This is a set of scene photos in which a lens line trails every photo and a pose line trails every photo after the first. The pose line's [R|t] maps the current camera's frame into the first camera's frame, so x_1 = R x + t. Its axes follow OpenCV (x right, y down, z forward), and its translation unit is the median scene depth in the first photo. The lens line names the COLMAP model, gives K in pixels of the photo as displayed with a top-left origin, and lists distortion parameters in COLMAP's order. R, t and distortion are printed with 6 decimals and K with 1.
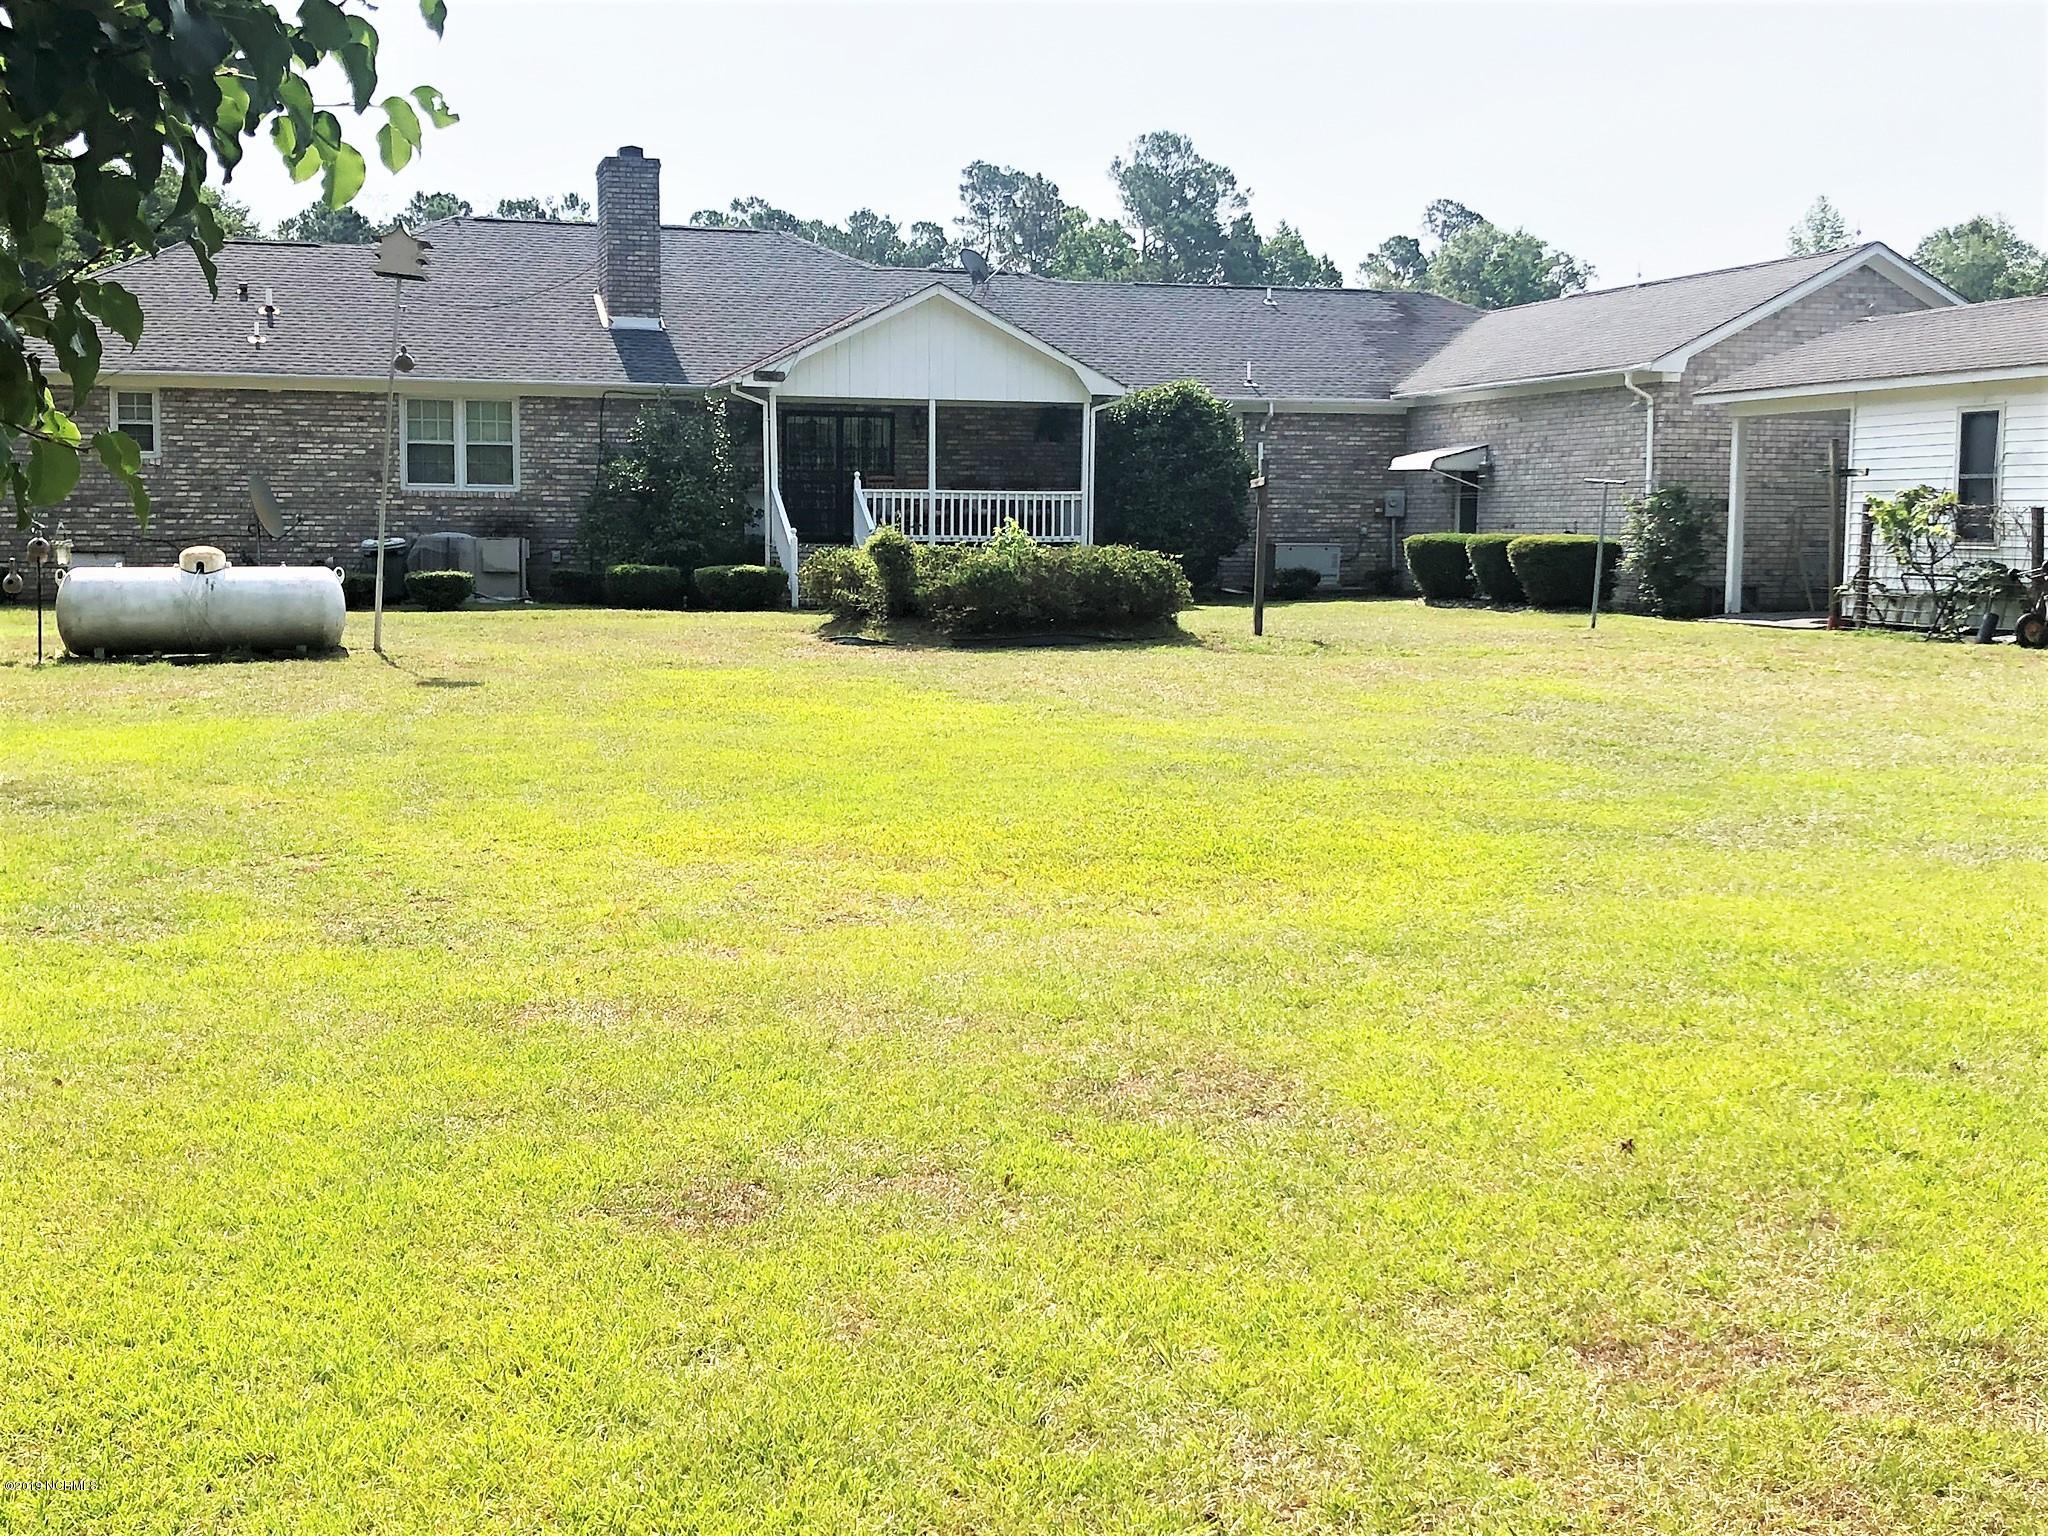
lens RADIAL K [[2537.7, 0, 1030.9], [0, 2537.7, 773.9], [0, 0, 1]] dist [0.185690, -0.666968]
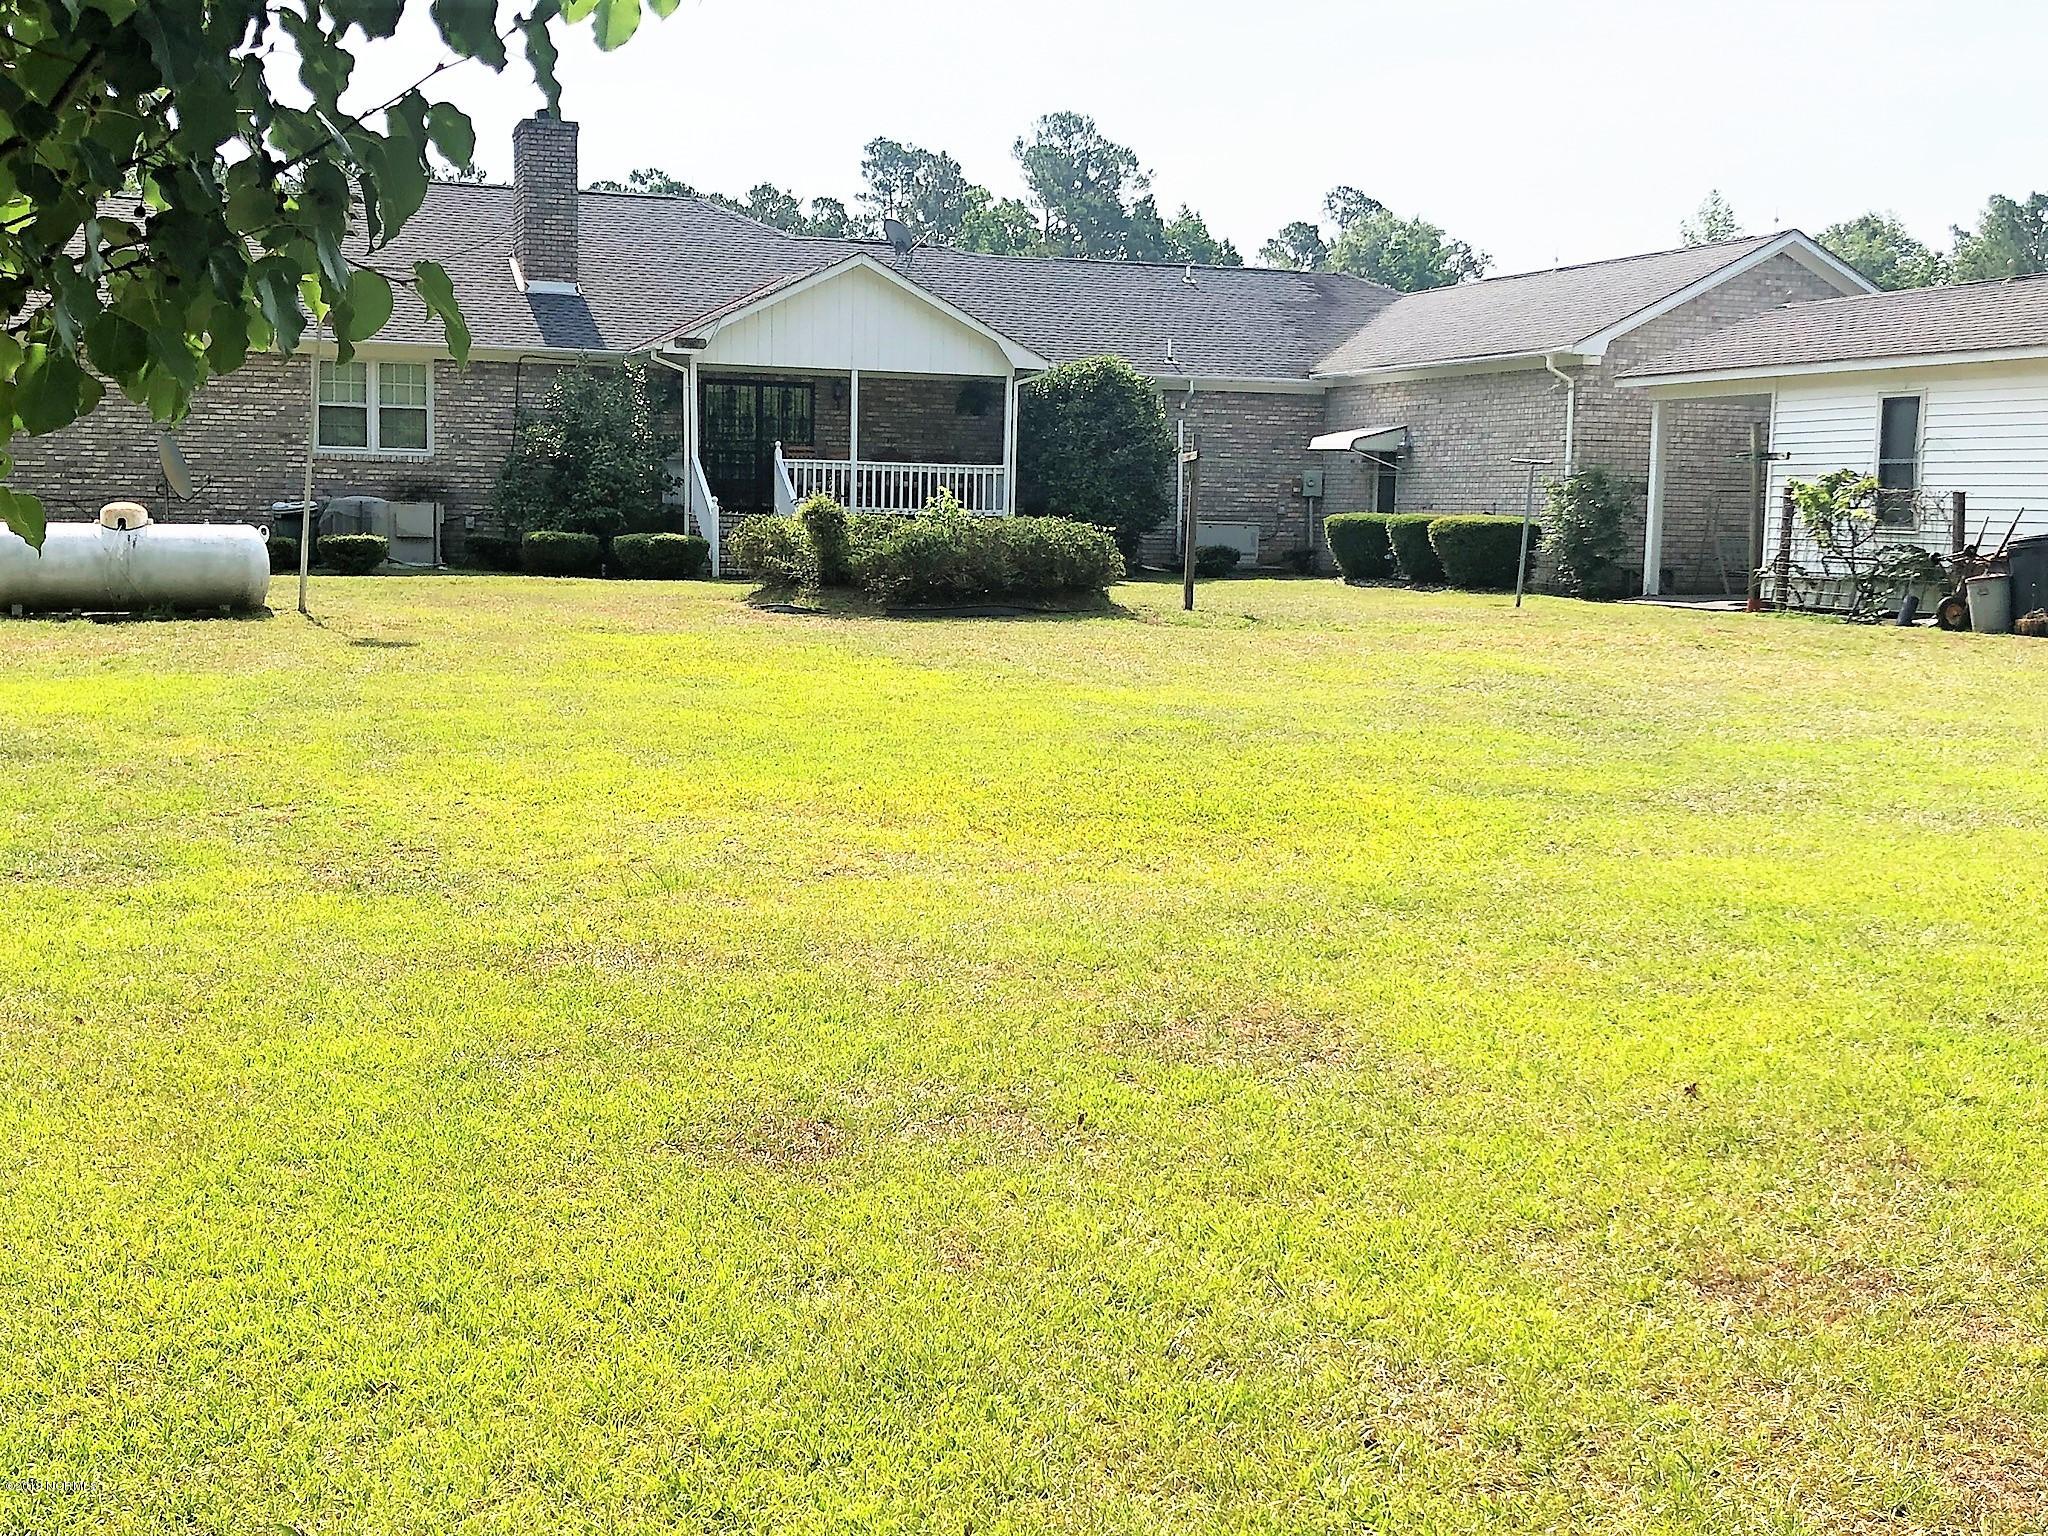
lens RADIAL K [[2537.7, 0, 1030.9], [0, 2537.7, 773.9], [0, 0, 1]] dist [0.185690, -0.666968]
pose [[0.998994, 0.010119, 0.043691, -0.014640], [-0.010418, 0.999924, 0.006629, 0.003869], [-0.043621, -0.007078, 0.999023, 0.003432]]
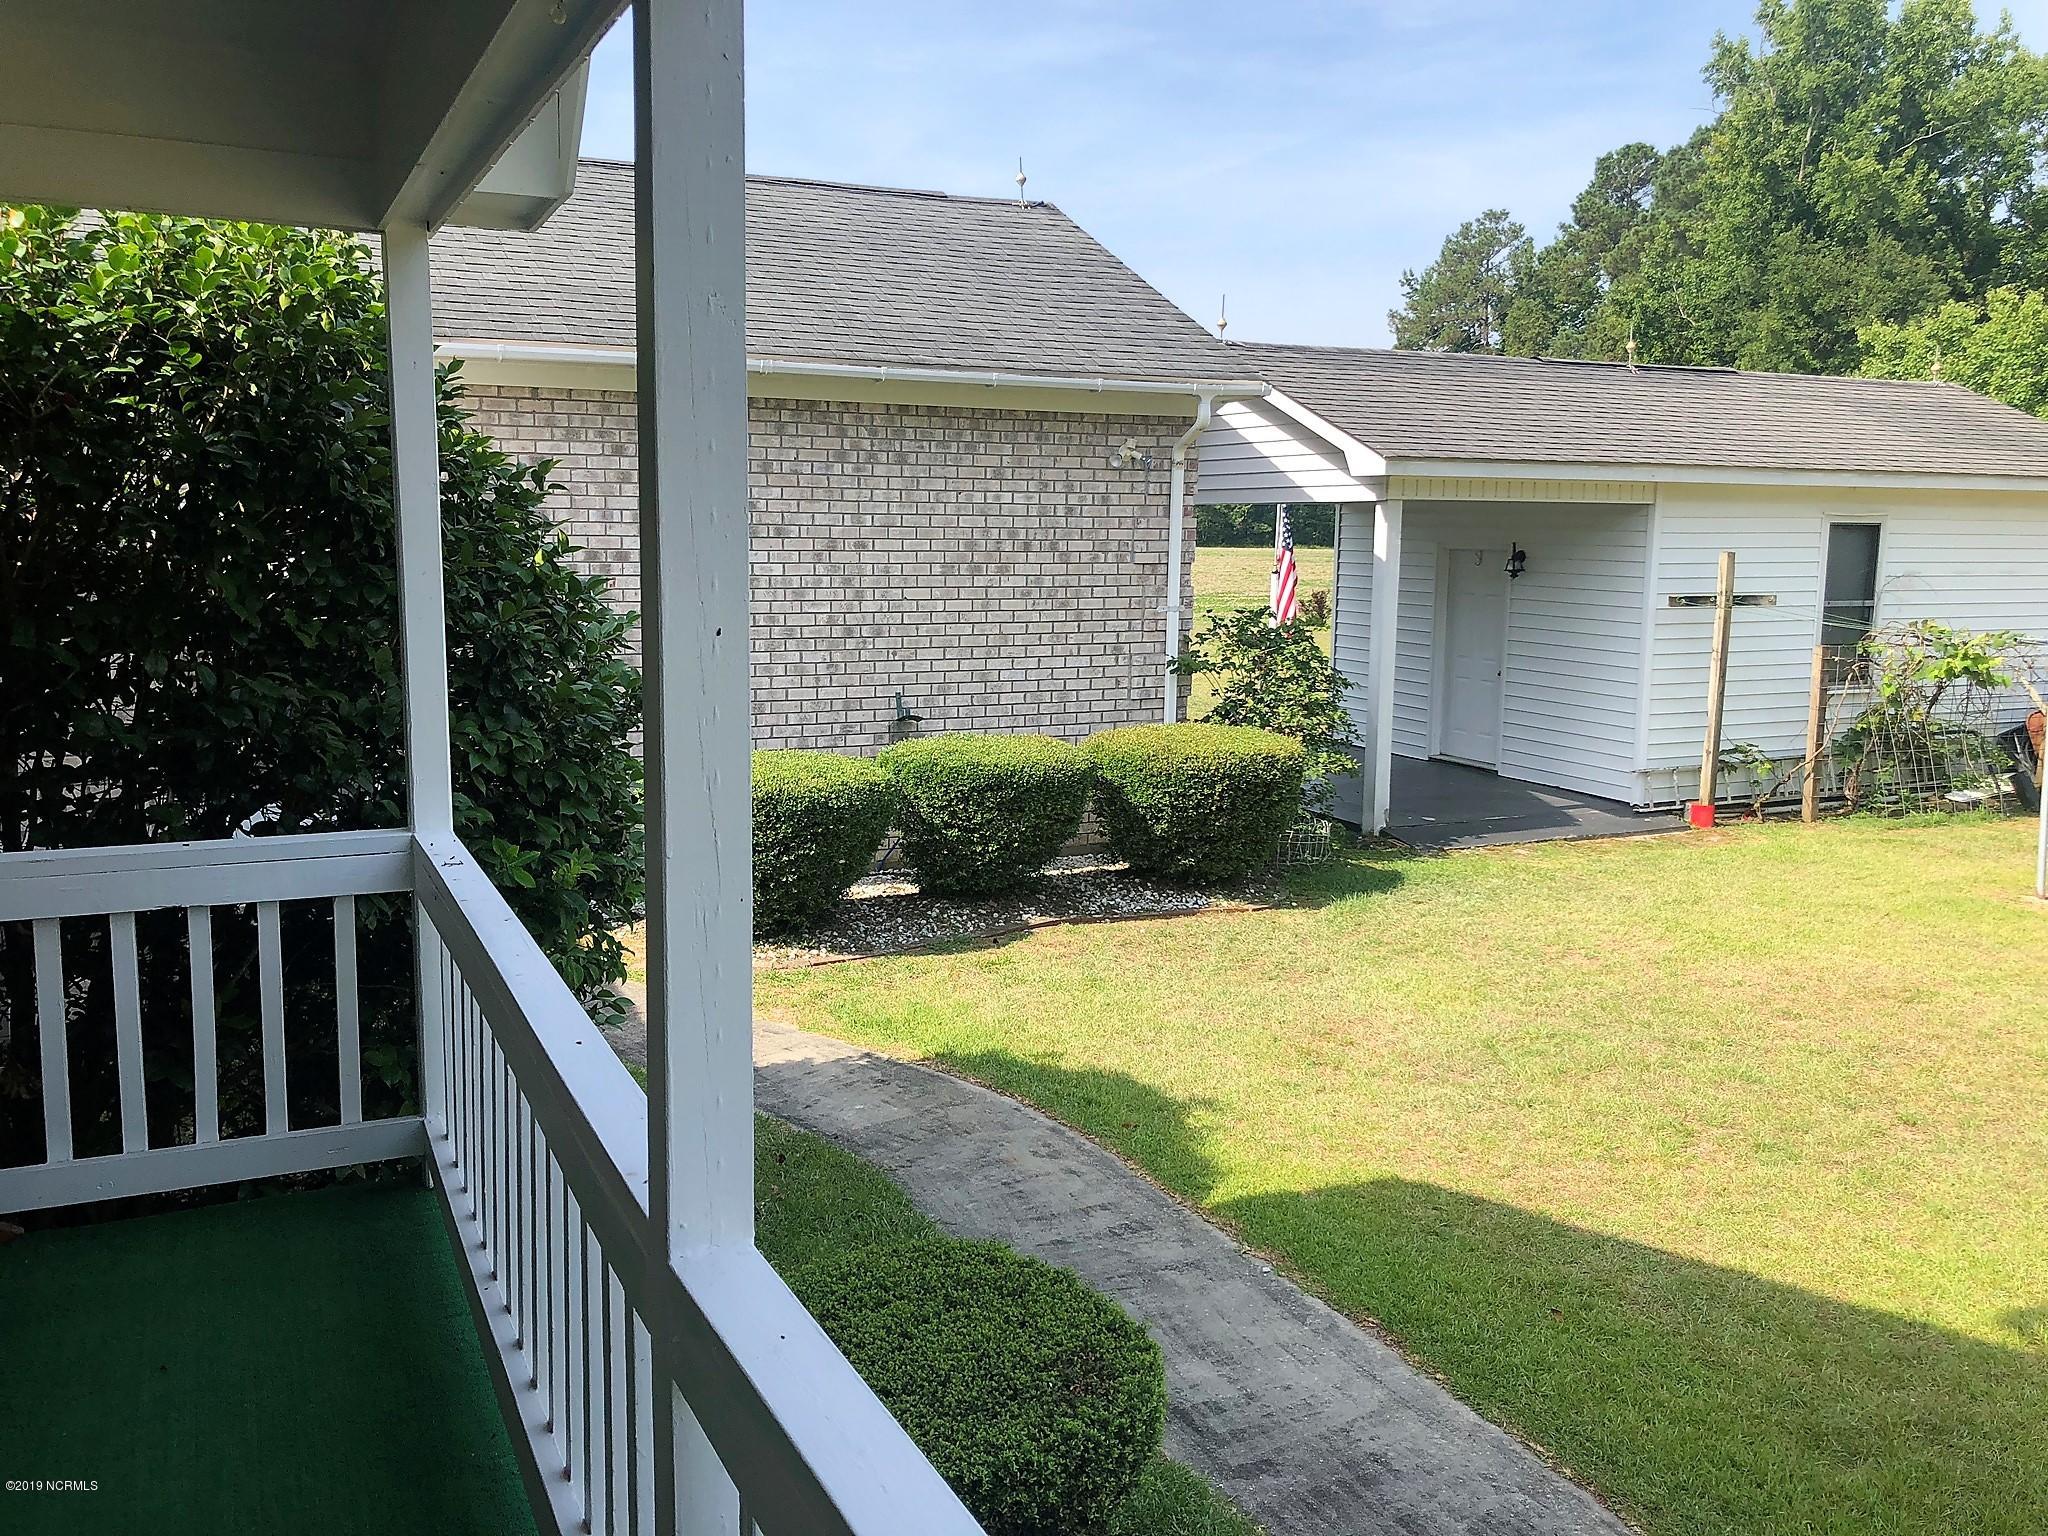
lens RADIAL K [[1688.1, 0, 1024.8], [0, 1688.1, 746.4], [0, 0, 1]] dist [0.185909, -0.402682]
pose [[-0.152414, -0.147614, 0.977231, -0.116546], [0.077246, 0.983979, 0.160681, -0.169938], [-0.985293, 0.099977, -0.138570, 1.270966]]
